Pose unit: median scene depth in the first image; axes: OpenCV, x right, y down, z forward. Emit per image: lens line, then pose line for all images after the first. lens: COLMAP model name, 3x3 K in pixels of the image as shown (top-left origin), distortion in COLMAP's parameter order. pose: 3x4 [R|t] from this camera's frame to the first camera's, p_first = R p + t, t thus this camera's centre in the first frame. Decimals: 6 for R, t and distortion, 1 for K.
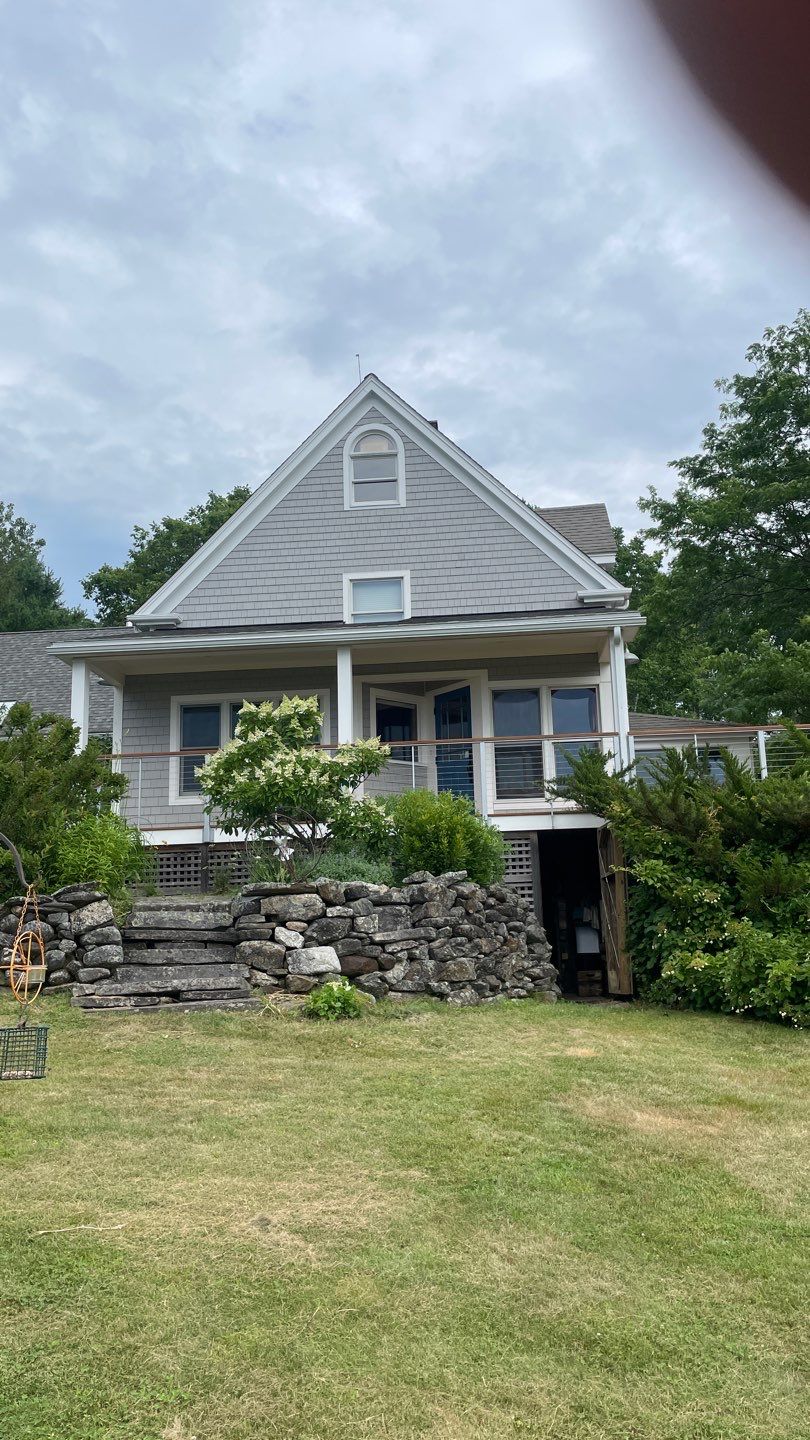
lens RADIAL K [[1059.5, 0, 408.2], [0, 1059.5, 729.9], [0, 0, 1]] dist [0.095864, -0.138110]
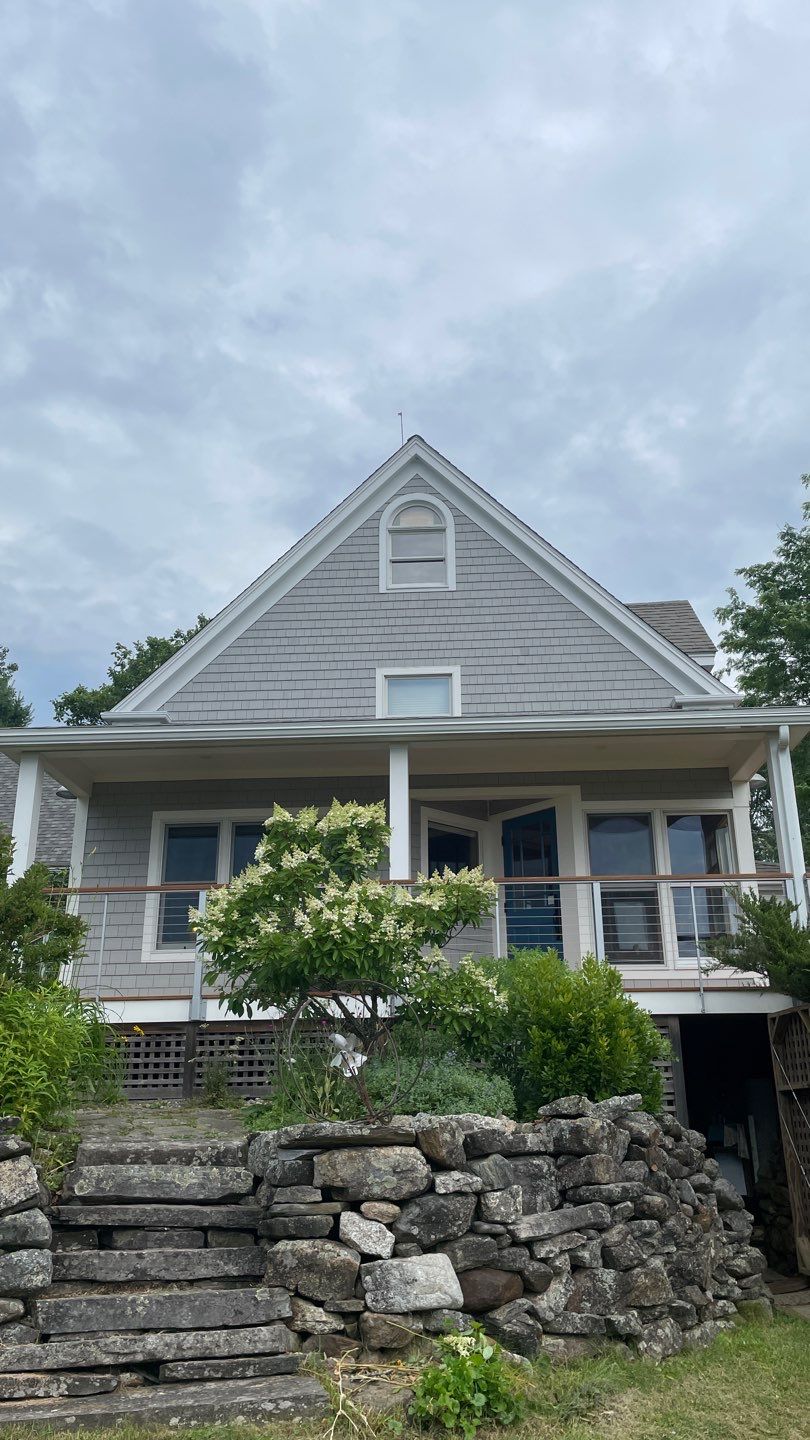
lens RADIAL K [[1059.5, 0, 408.2], [0, 1059.5, 729.9], [0, 0, 1]] dist [0.095864, -0.138110]
pose [[0.999300, 0.028590, 0.024119, -0.090793], [-0.024966, 0.989966, -0.139080, 0.015589], [-0.027853, 0.138380, 0.989987, 0.351966]]
